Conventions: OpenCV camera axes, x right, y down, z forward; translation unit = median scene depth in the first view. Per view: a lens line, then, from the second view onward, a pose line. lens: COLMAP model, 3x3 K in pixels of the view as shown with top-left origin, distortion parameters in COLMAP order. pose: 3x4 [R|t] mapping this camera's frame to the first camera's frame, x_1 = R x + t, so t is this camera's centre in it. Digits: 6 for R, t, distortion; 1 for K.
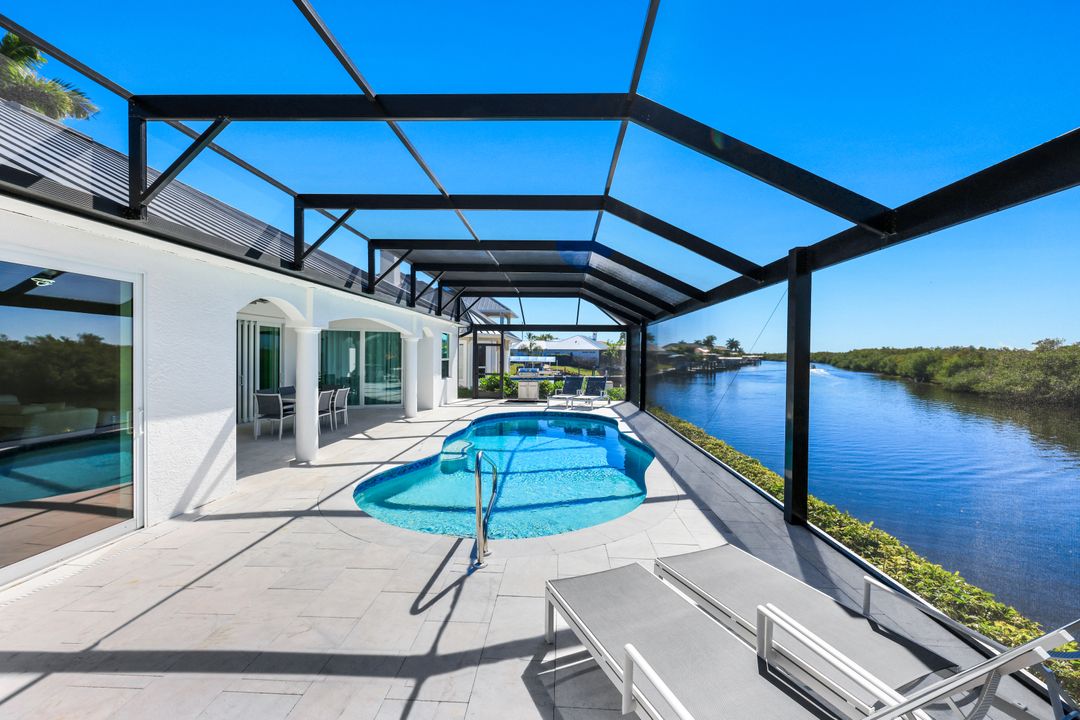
lens RADIAL K [[440.0, 0, 539.3], [0, 440.0, 359.0], [0, 0, 1]] dist [-0.000729, 0.000114]
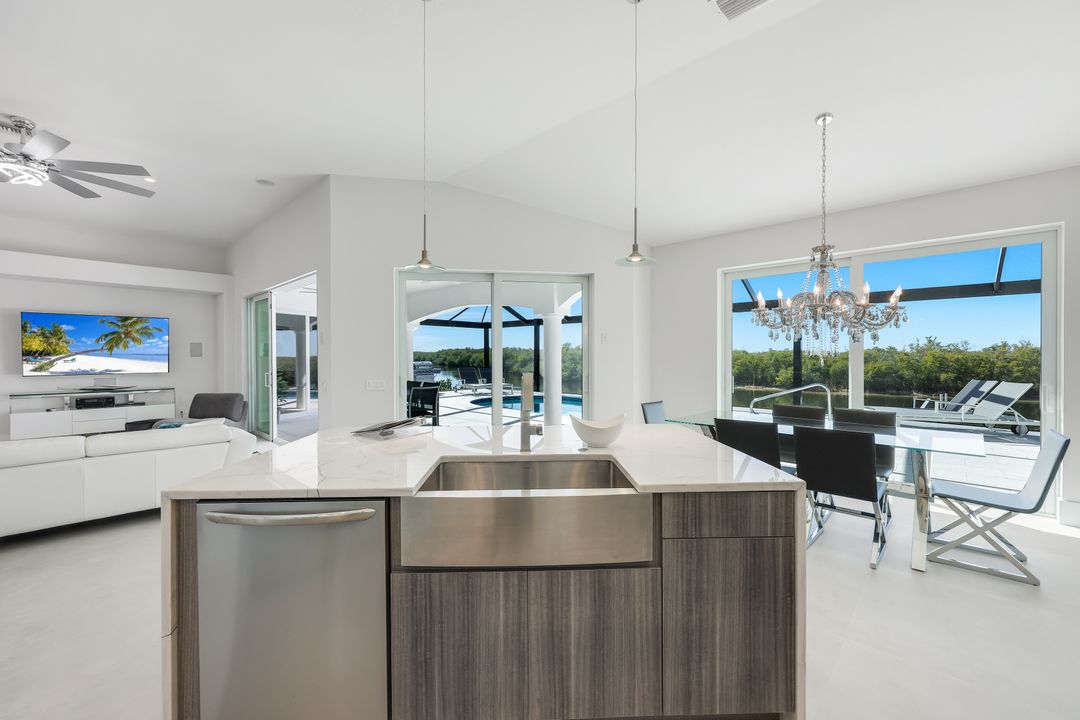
lens RADIAL K [[436.3, 0, 538.5], [0, 436.3, 358.9], [0, 0, 1]] dist [-0.000697, 0.000403]
pose [[0.643683, -0.016745, 0.765109, -0.590837], [0.017234, 0.999824, 0.007383, 0.007189], [-0.765098, 0.008434, 0.643859, 0.150074]]
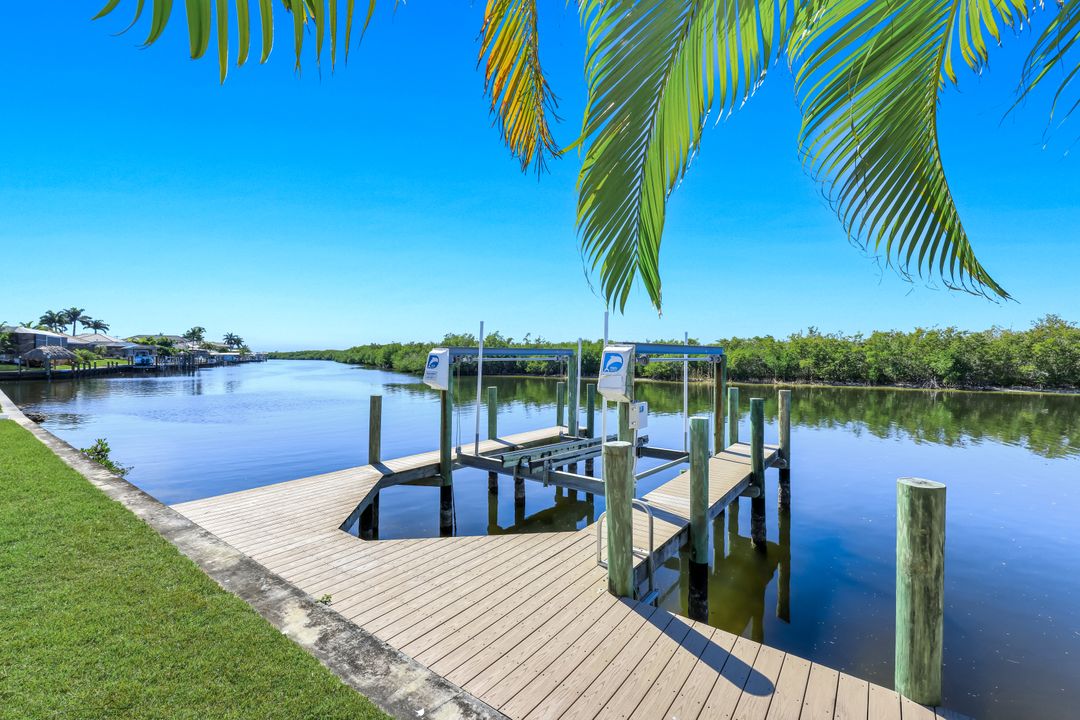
lens RADIAL K [[450.5, 0, 540.0], [0, 450.5, 360.0], [0, 0, 1]] dist [-0.001262, -0.000083]
pose [[0.546198, -0.013427, 0.837549, 0.250117], [0.014375, 0.999875, 0.006655, 0.146184], [-0.837533, 0.008405, 0.546322, -0.240024]]
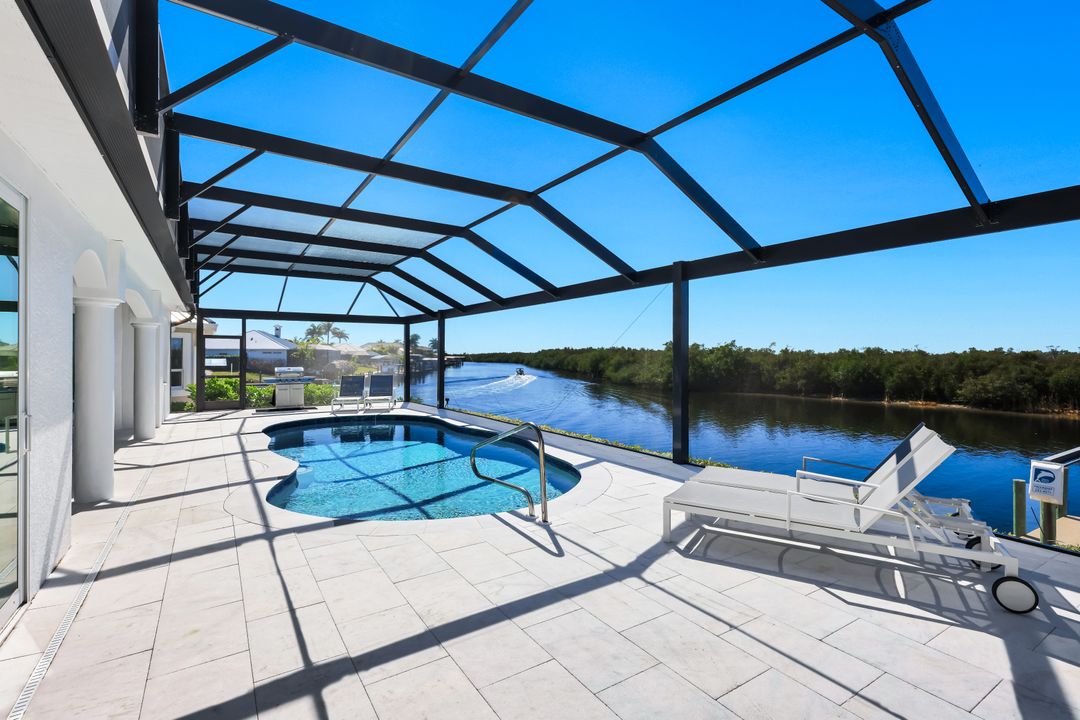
lens RADIAL K [[511.3, 0, 544.2], [0, 511.3, 354.9], [0, 0, 1]] dist [0.002443, 0.000877]
pose [[0.805539, -0.005943, 0.592513, -0.189151], [0.013480, 0.999875, -0.008299, 0.012226], [-0.592389, 0.014672, 0.805518, -0.007455]]
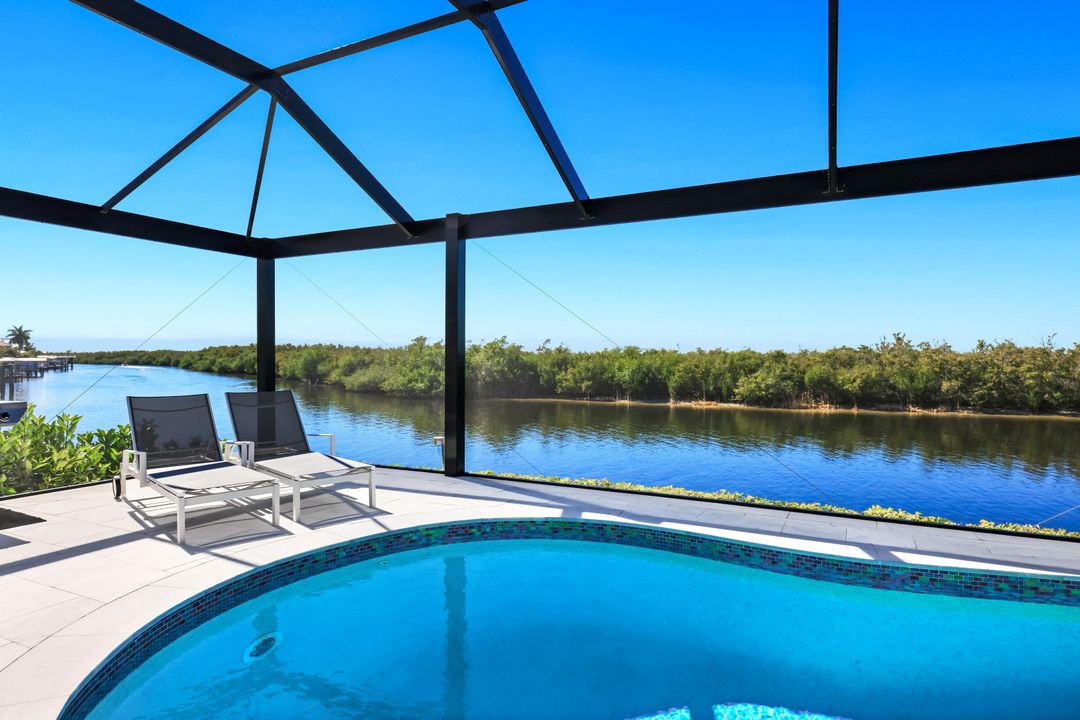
lens RADIAL K [[605.3, 0, 537.6], [0, 605.3, 356.8], [0, 0, 1]] dist [-0.000704, -0.000071]
pose [[0.411985, -0.008647, 0.911150, -0.142525], [0.014670, 0.999888, 0.002856, 0.013118], [-0.911073, 0.012190, 0.412066, 0.607362]]
